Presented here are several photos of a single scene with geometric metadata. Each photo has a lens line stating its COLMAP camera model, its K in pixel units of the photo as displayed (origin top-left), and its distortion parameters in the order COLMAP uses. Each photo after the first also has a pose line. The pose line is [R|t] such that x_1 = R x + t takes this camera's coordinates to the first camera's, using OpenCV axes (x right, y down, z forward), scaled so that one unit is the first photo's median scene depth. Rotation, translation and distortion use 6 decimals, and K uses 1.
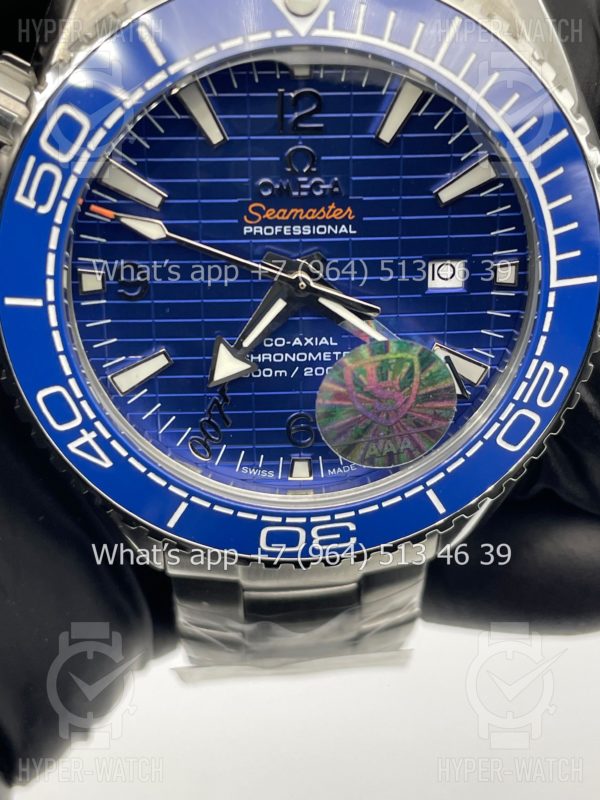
lens RADIAL K [[1276.4, 0, 294.2], [0, 1276.4, 400.6], [0, 0, 1]] dist [0.089663, 0.000000]
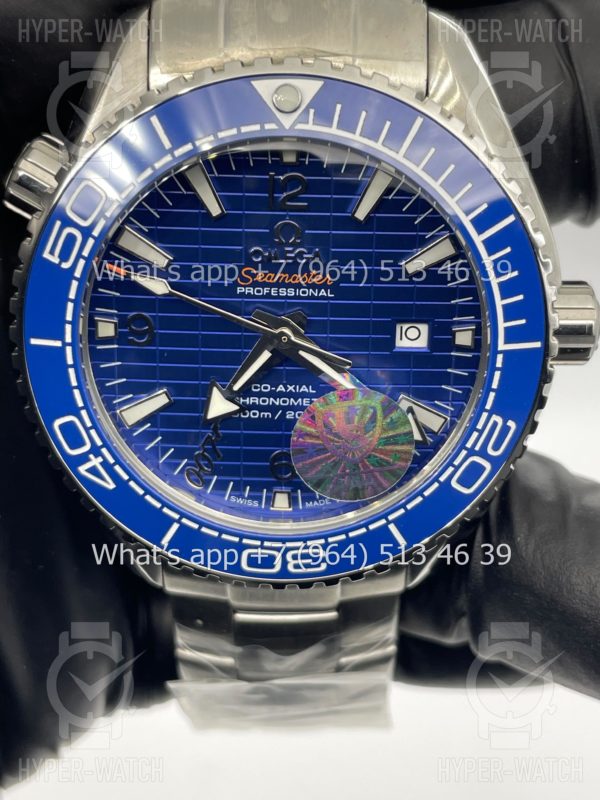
lens RADIAL K [[1276.4, 0, 296.4], [0, 1276.4, 401.7], [0, 0, 1]] dist [0.089663, 0.000000]
pose [[0.997008, 0.045397, -0.062566, 0.091150], [-0.049126, 0.997023, -0.059422, 0.034592], [0.059682, 0.062318, 0.996270, -0.150429]]
